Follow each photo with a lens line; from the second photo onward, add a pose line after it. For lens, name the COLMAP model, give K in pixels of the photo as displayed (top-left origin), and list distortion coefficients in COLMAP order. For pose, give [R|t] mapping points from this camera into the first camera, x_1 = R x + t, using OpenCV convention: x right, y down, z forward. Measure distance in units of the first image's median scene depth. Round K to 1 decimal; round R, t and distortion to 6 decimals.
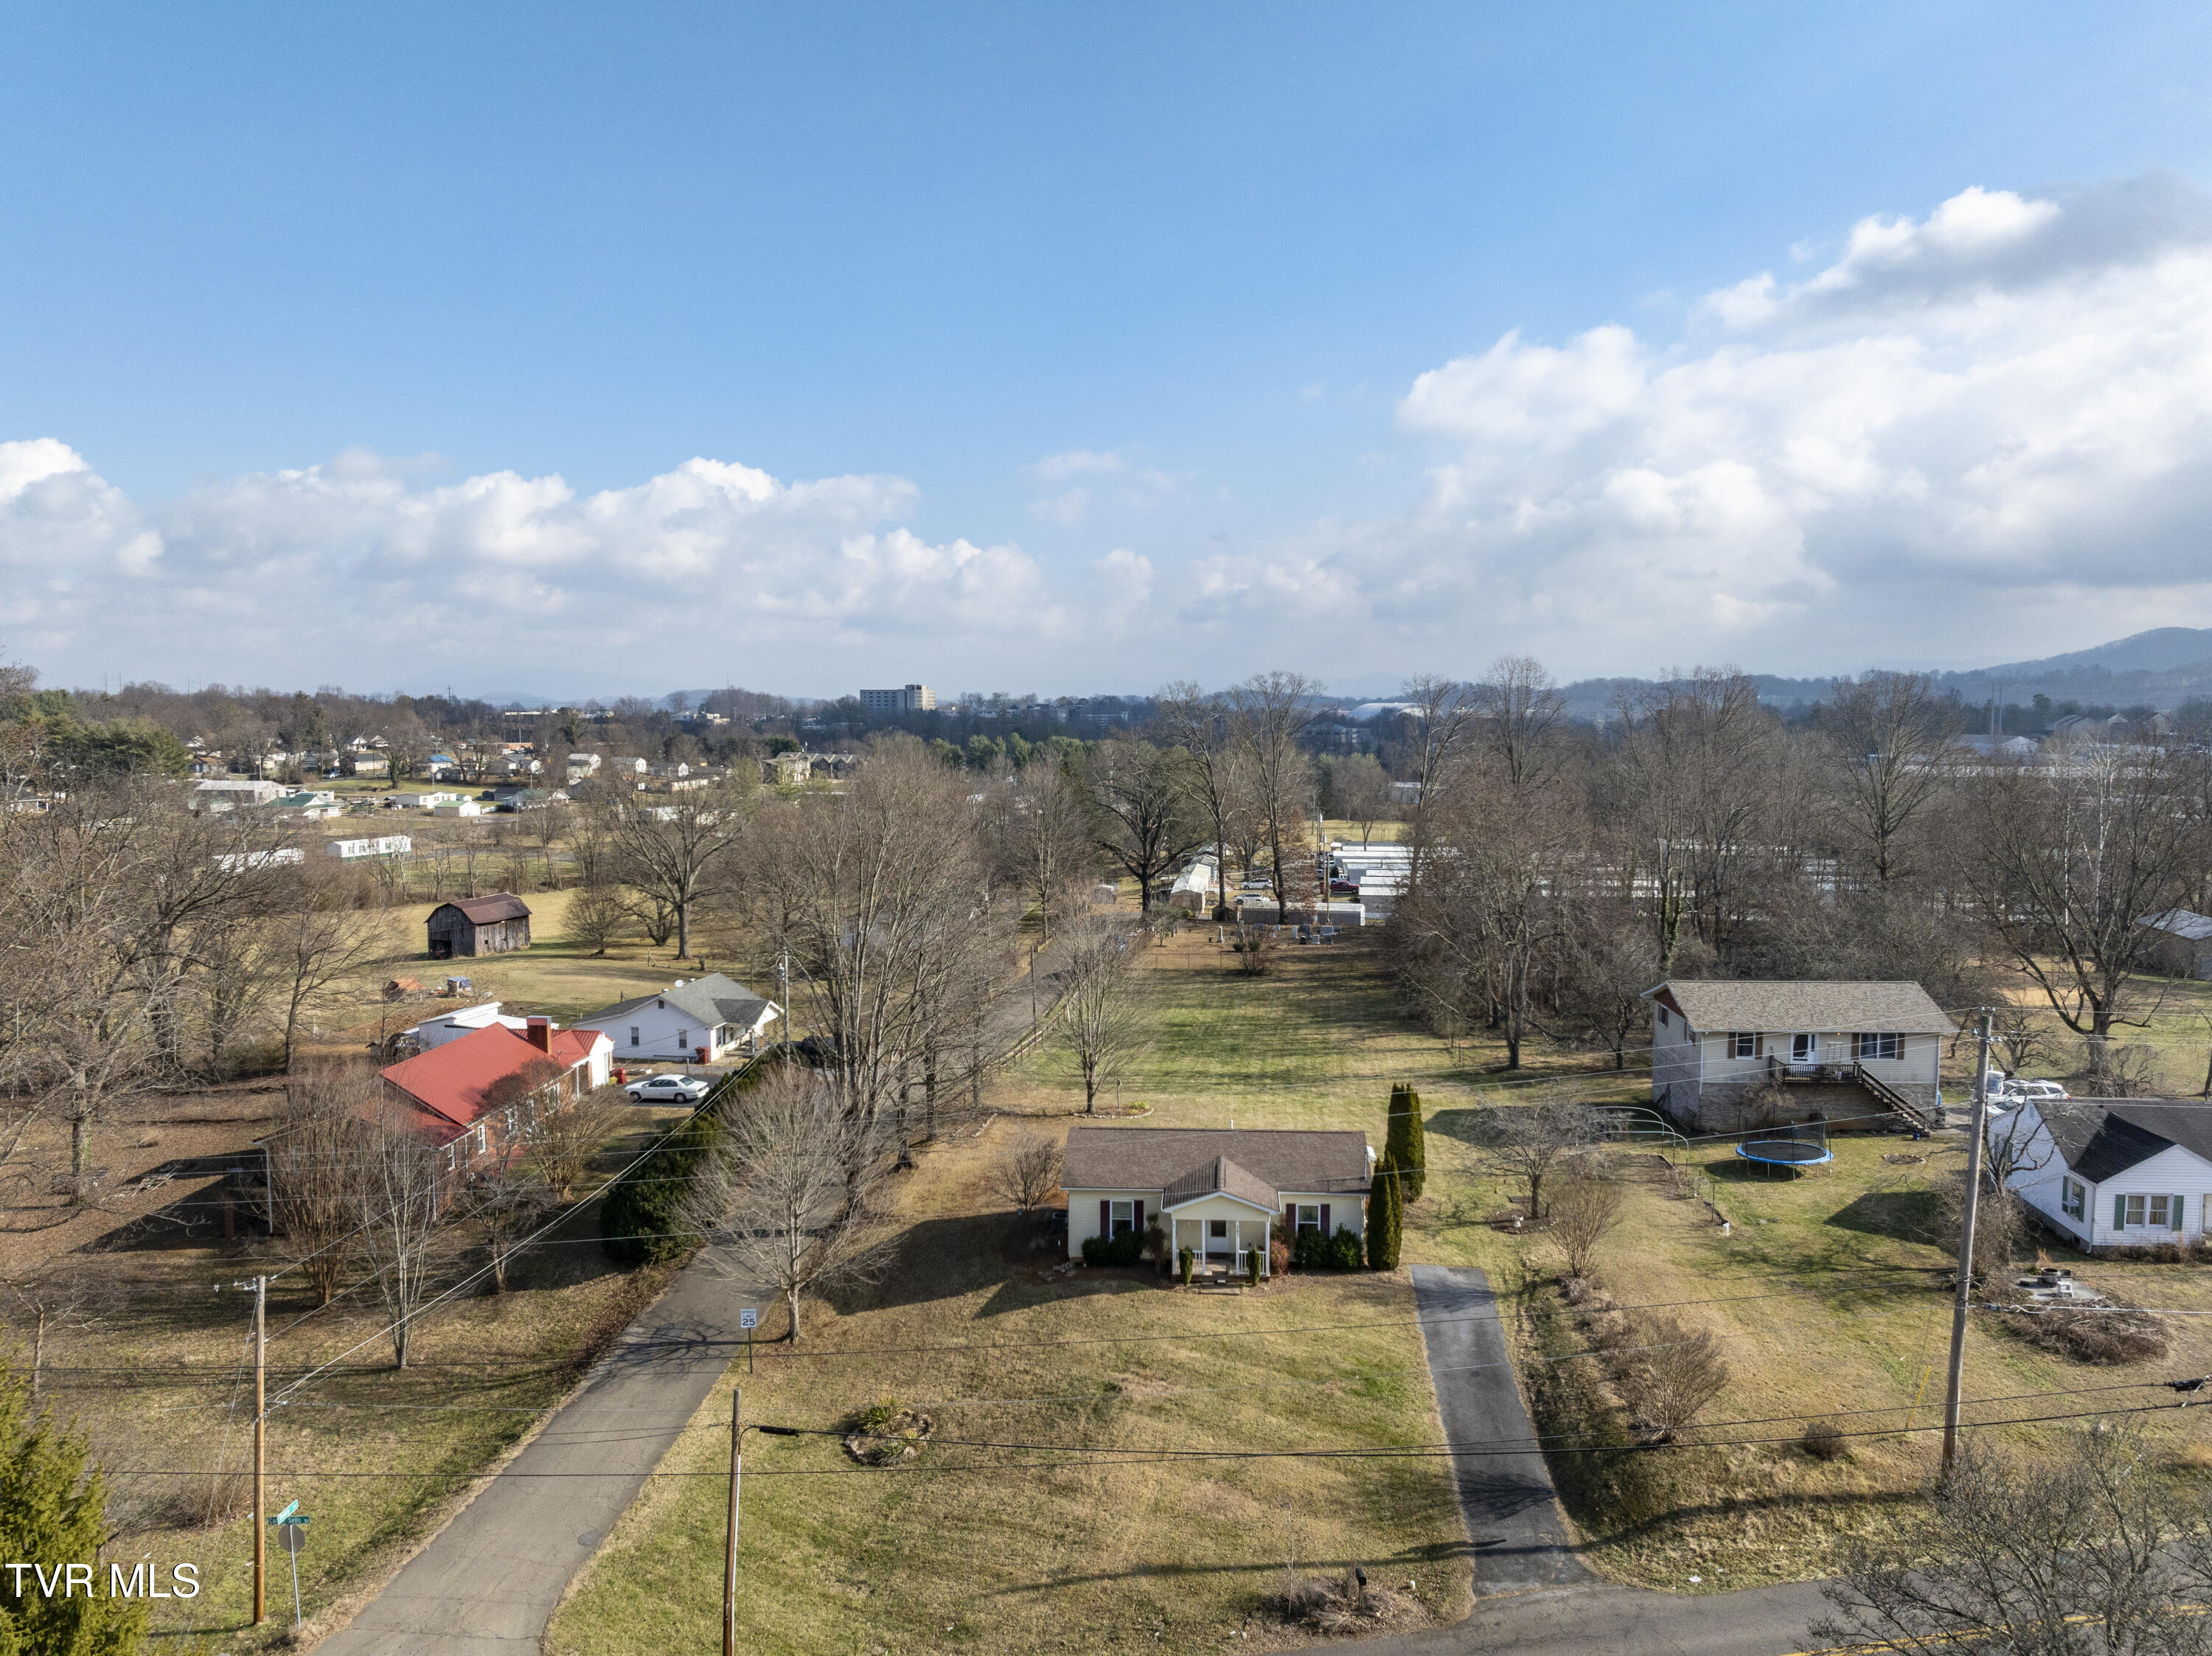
lens RADIAL K [[1553.3, 0, 1107.1], [0, 1553.3, 880.6], [0, 0, 1]] dist [-0.030714, -0.001387]
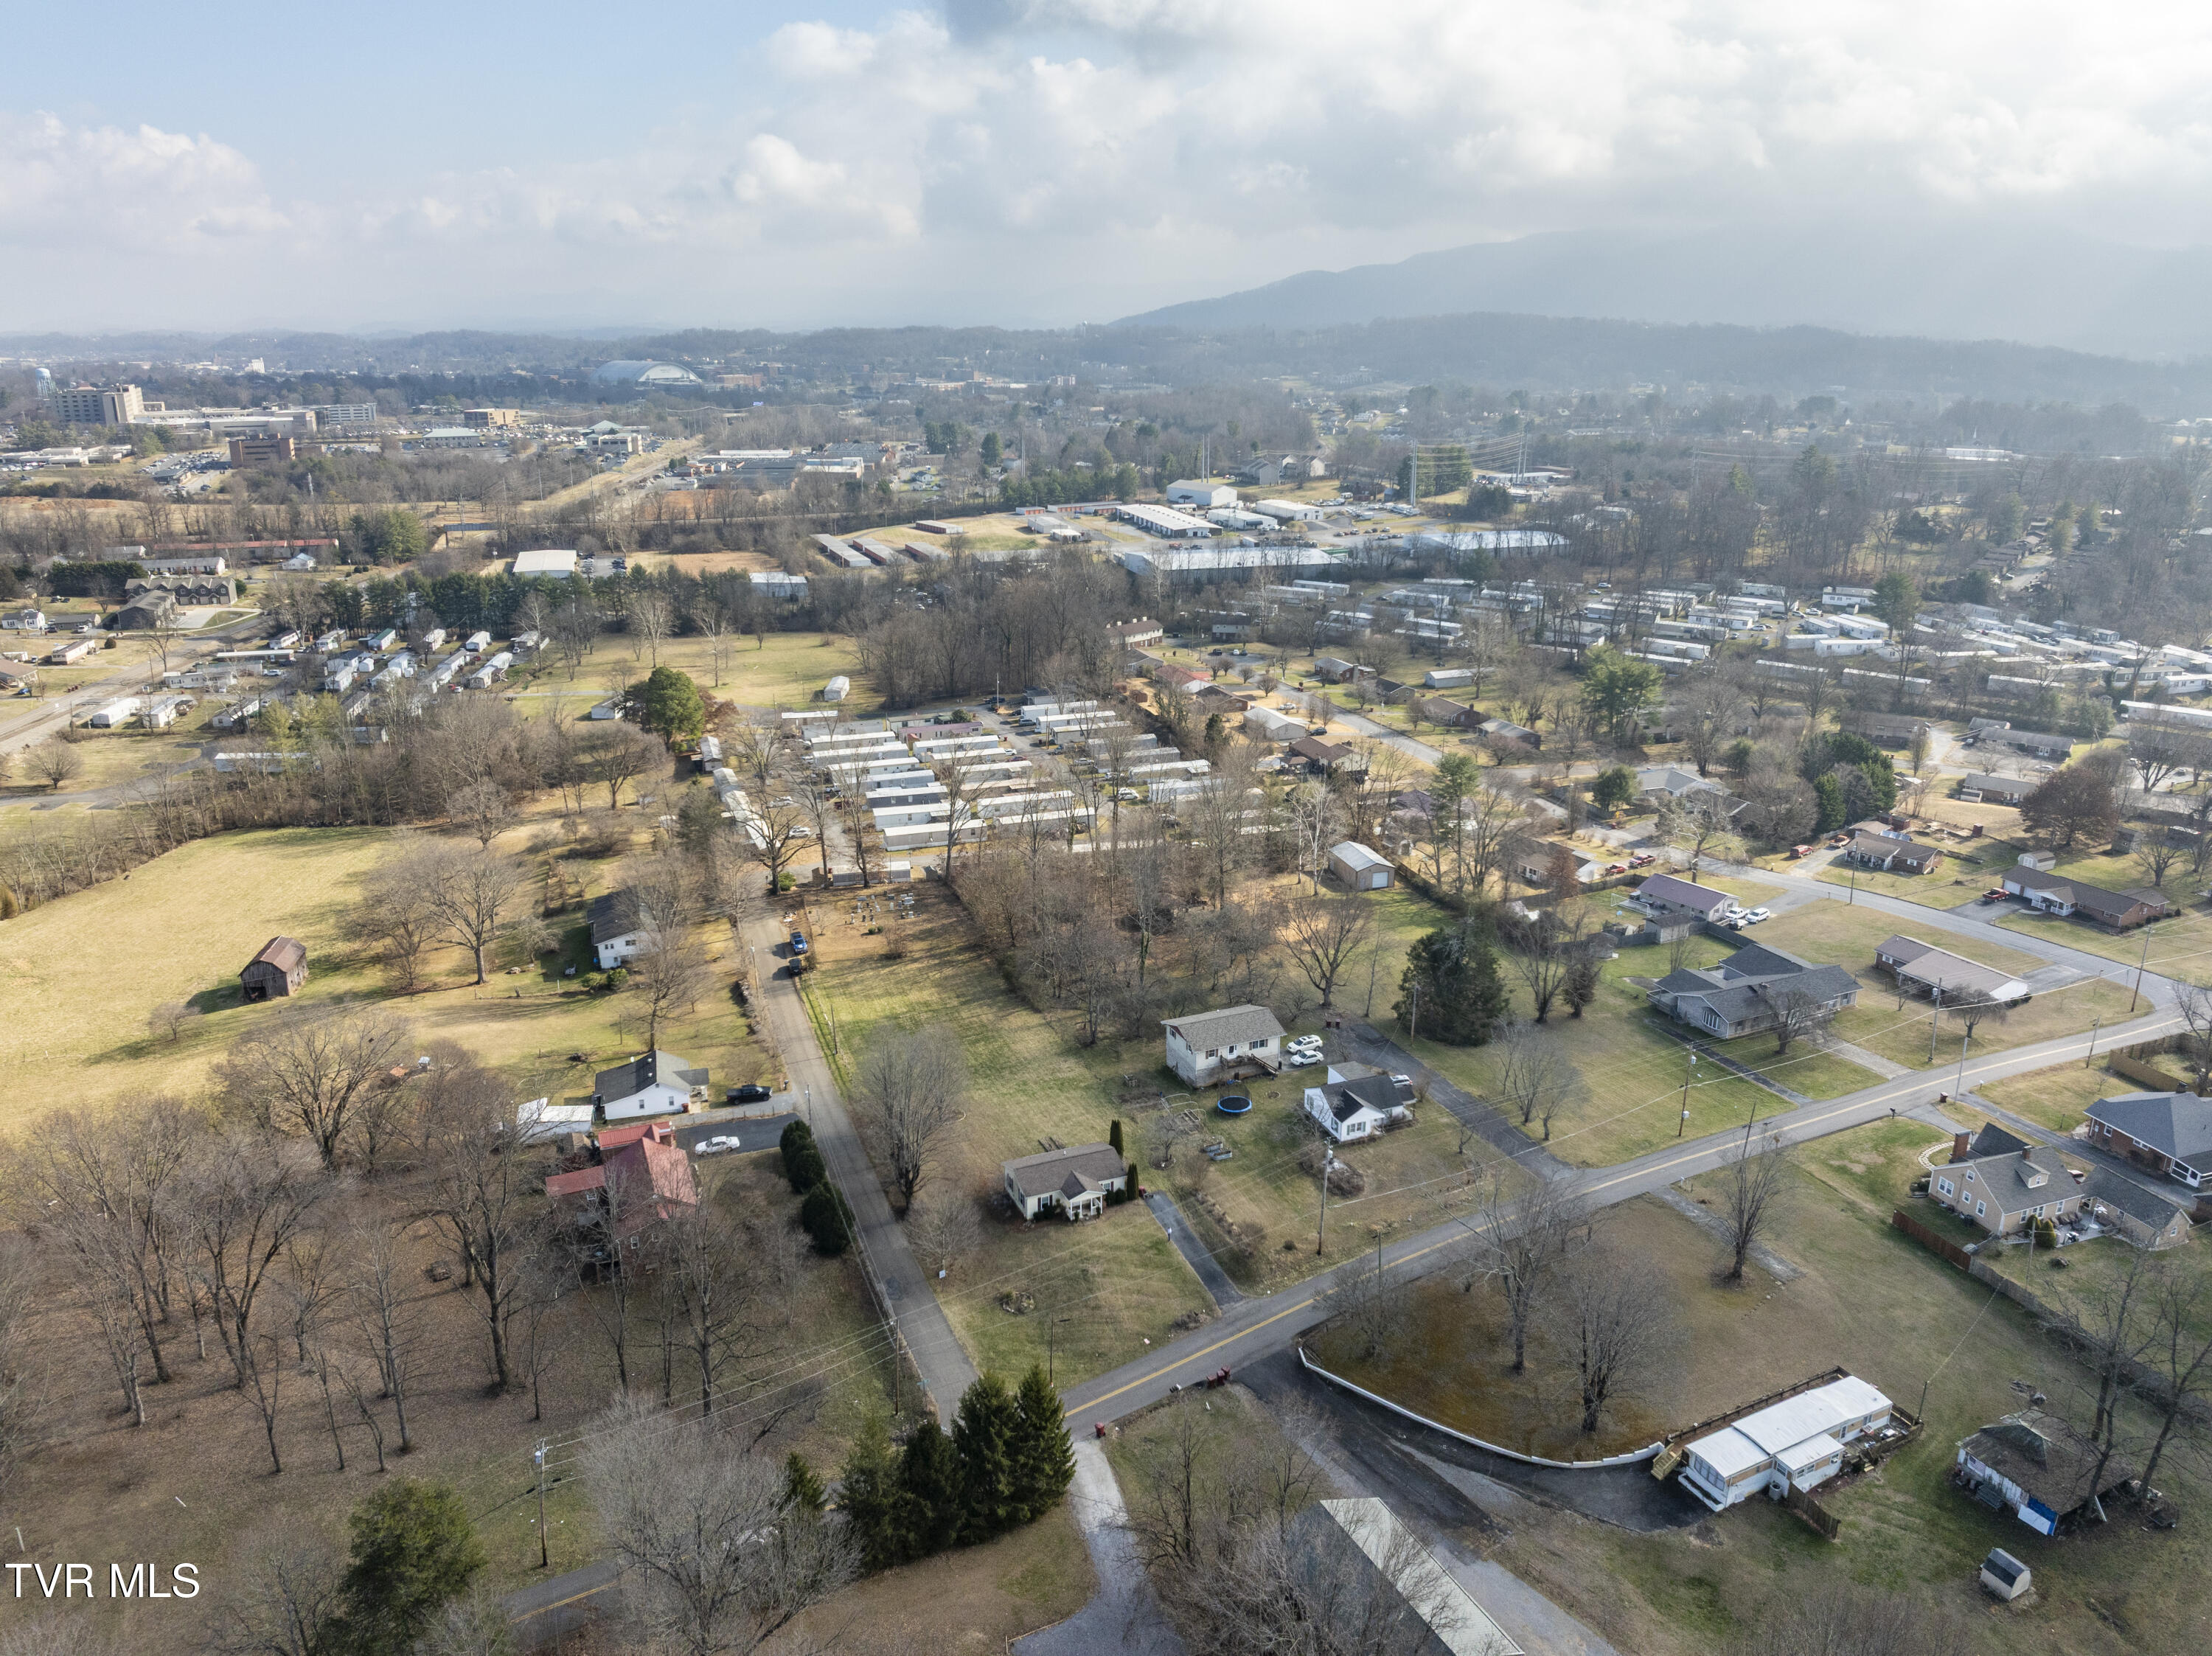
lens RADIAL K [[1553.3, 0, 1107.1], [0, 1553.3, 880.6], [0, 0, 1]] dist [-0.030714, -0.001387]
pose [[0.886608, -0.146563, 0.438685, -1.051328], [0.037428, 0.968090, 0.247792, -1.045624], [-0.461004, -0.203275, 0.863802, -1.353602]]
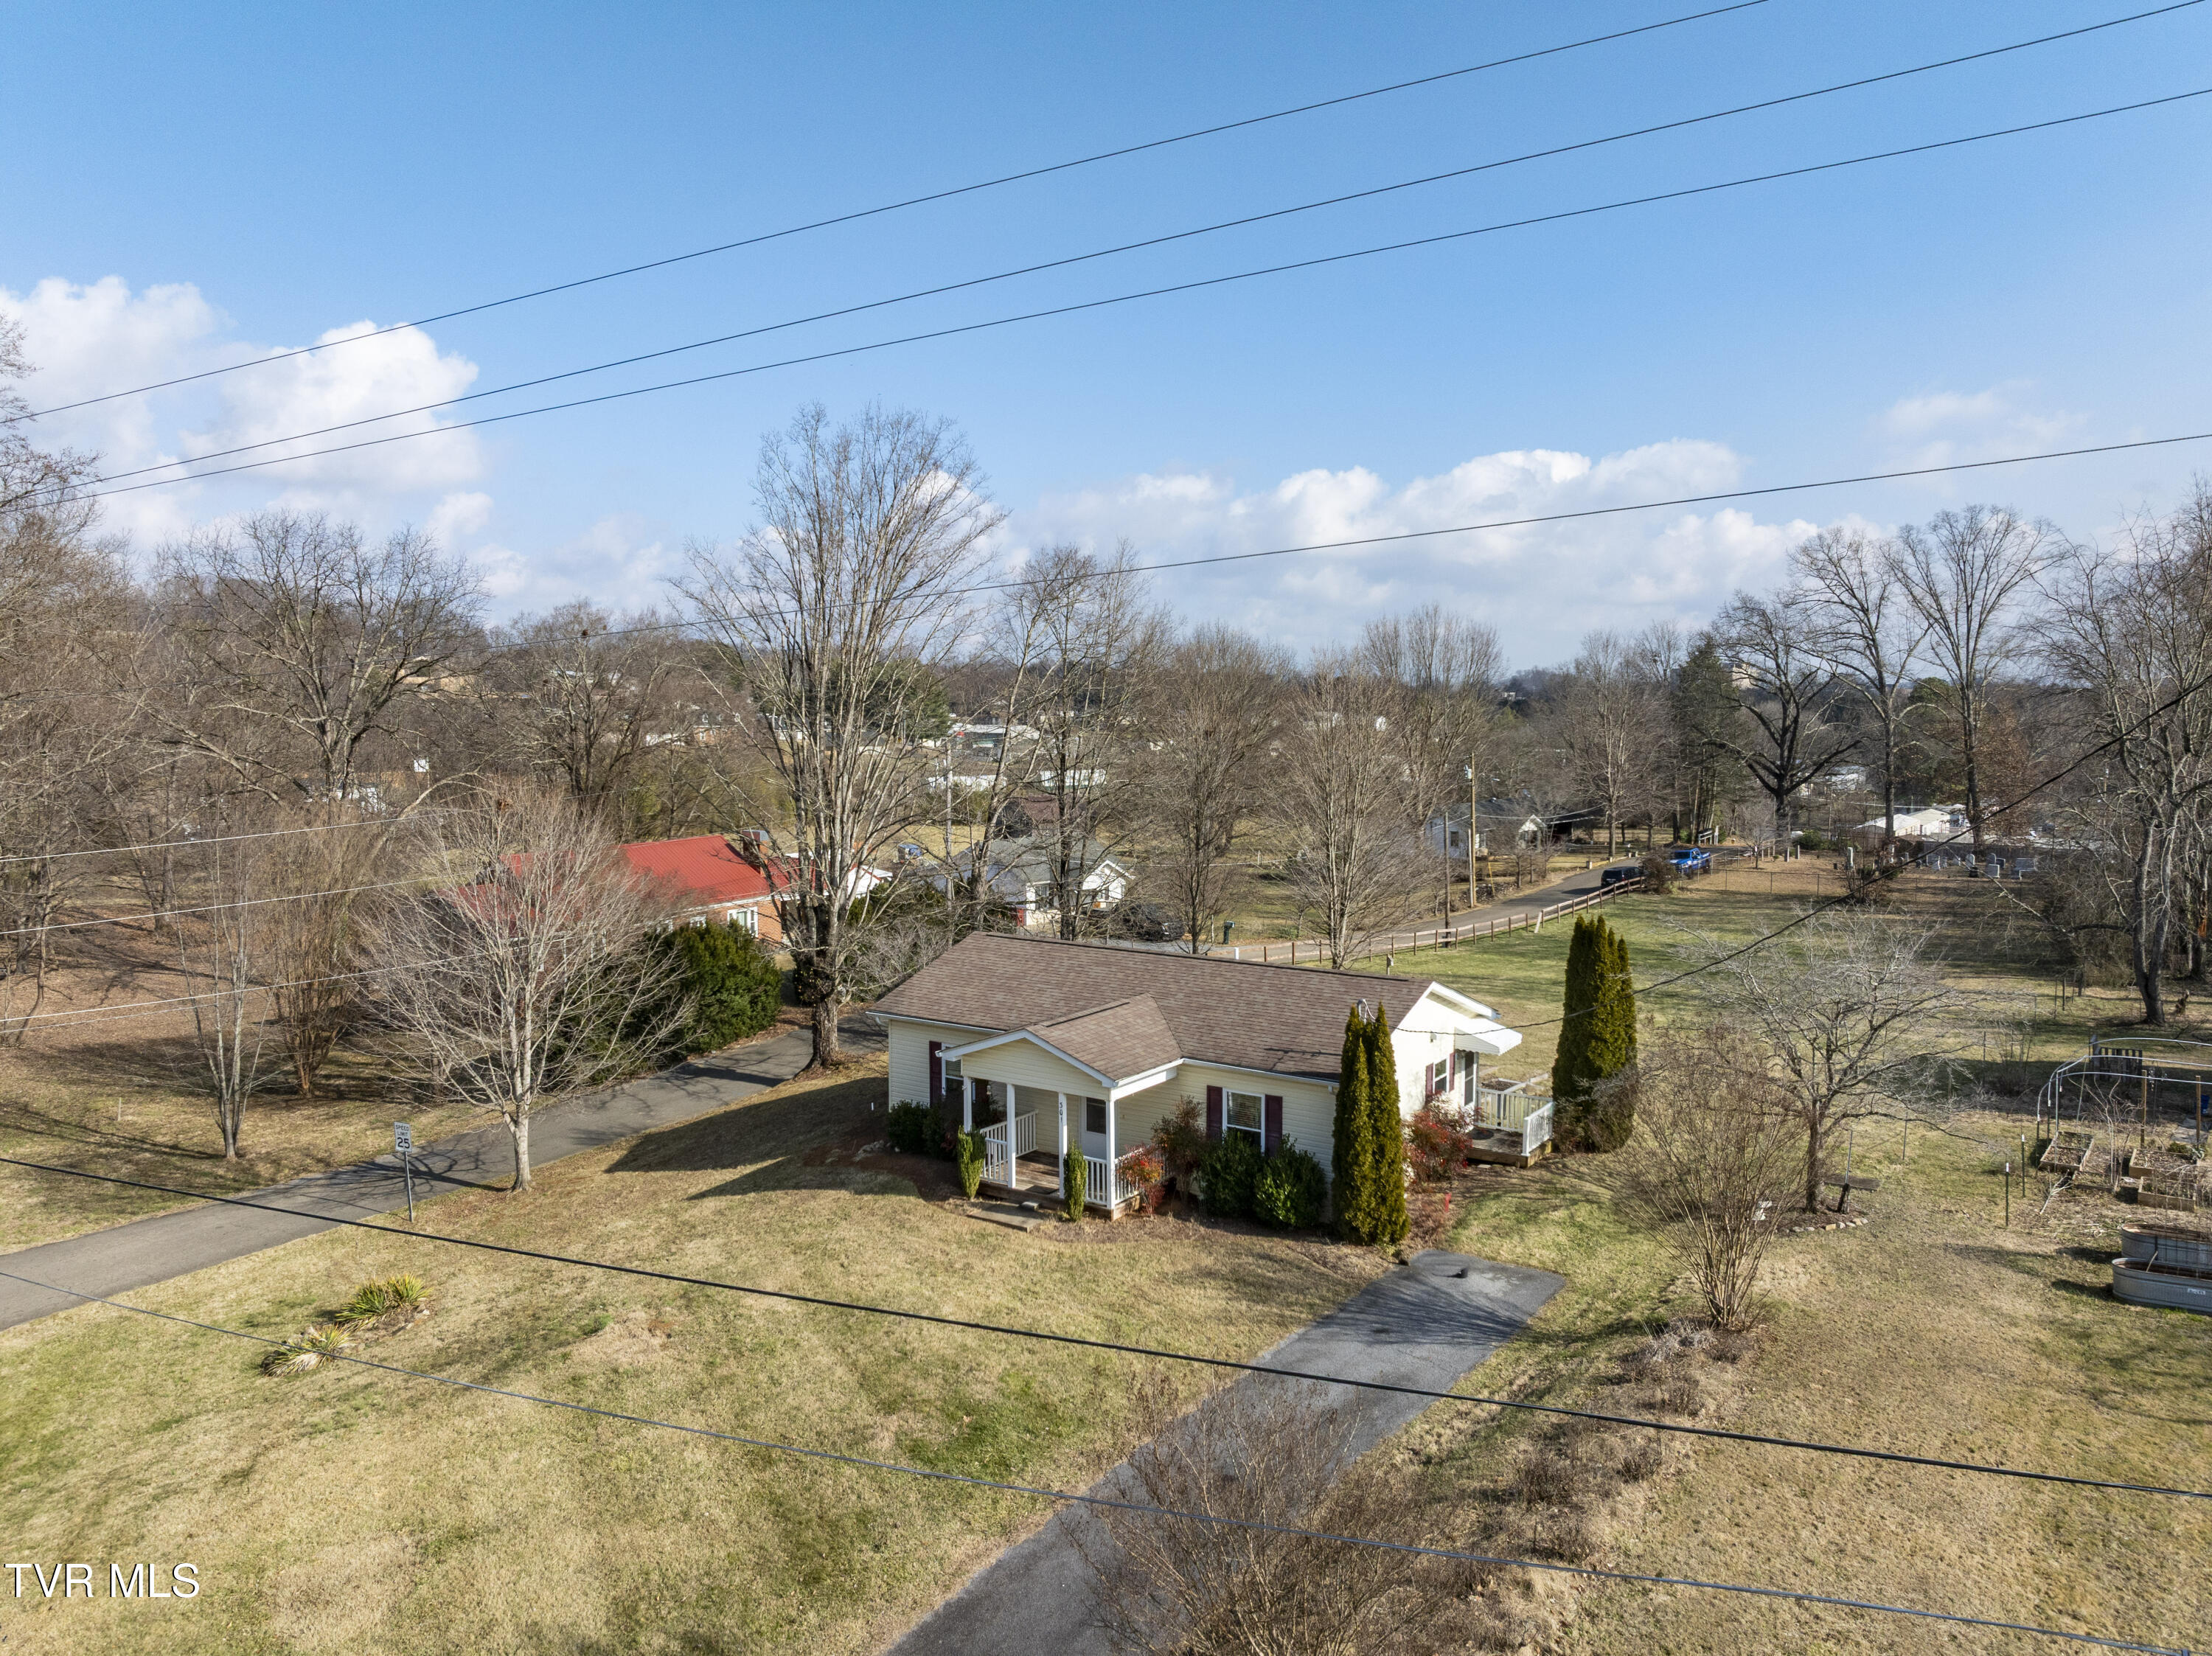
lens RADIAL K [[1554.5, 0, 1069.9], [0, 1554.5, 823.9], [0, 0, 1]] dist [-0.027423, 0.003100]
pose [[0.859575, 0.038734, -0.509539, 0.347682], [-0.054310, 0.998400, -0.015724, 0.135518], [0.508115, 0.041189, 0.860304, 0.541770]]
